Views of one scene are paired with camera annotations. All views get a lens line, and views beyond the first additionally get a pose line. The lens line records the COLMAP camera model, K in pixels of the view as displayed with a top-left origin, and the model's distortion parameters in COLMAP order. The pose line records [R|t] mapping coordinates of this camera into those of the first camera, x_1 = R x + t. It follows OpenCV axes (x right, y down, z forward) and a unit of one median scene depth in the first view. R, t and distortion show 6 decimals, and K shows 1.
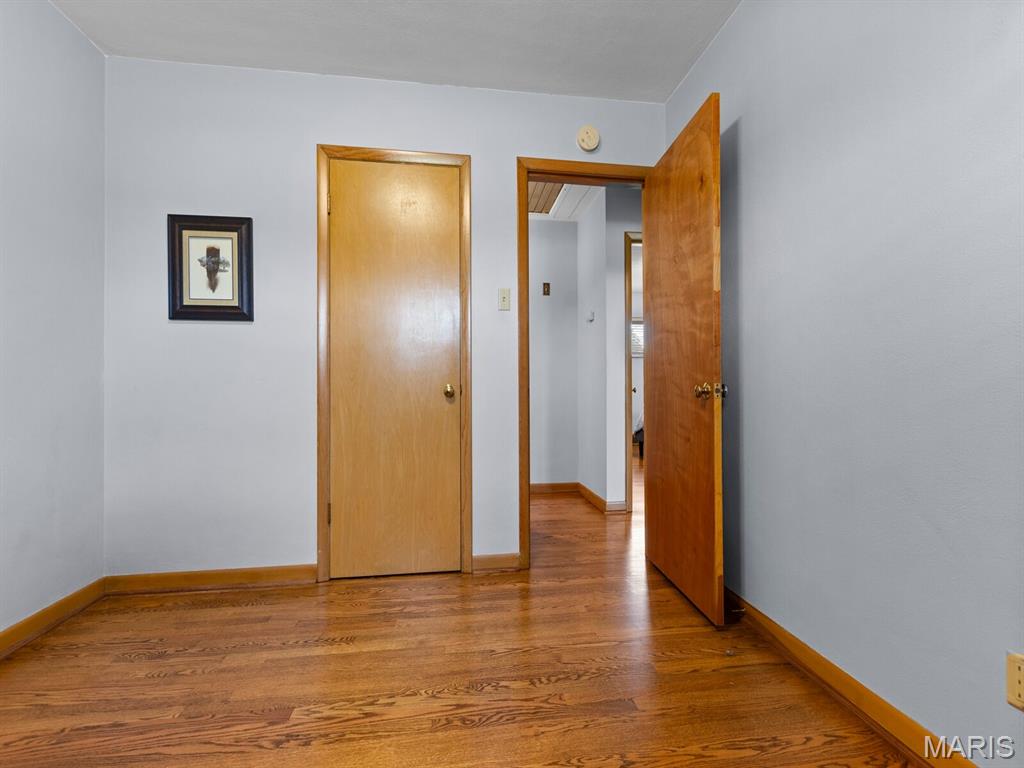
lens RADIAL K [[445.3, 0, 506.8], [0, 445.3, 385.5], [0, 0, 1]] dist [-0.000156, -0.000279]
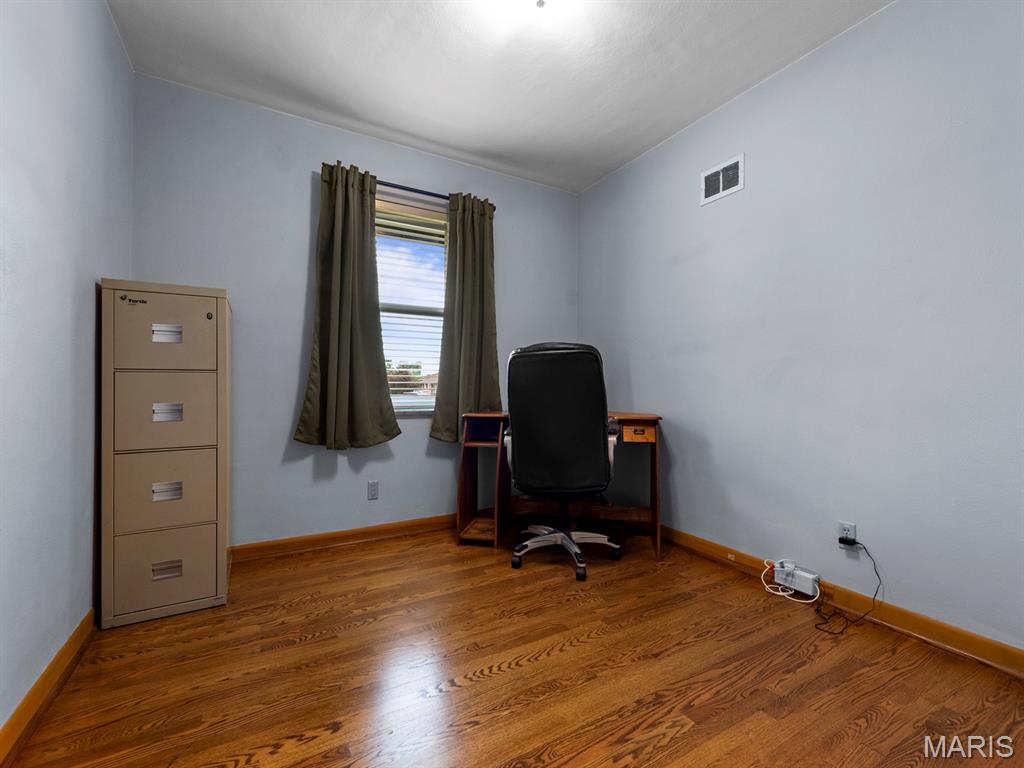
lens RADIAL K [[445.3, 0, 506.8], [0, 445.3, 385.5], [0, 0, 1]] dist [-0.000156, -0.000279]
pose [[-0.930216, -0.000807, -0.367012, 0.255914], [0.005121, 0.999872, -0.015177, 0.012546], [0.366977, -0.015997, -0.930092, 1.784165]]
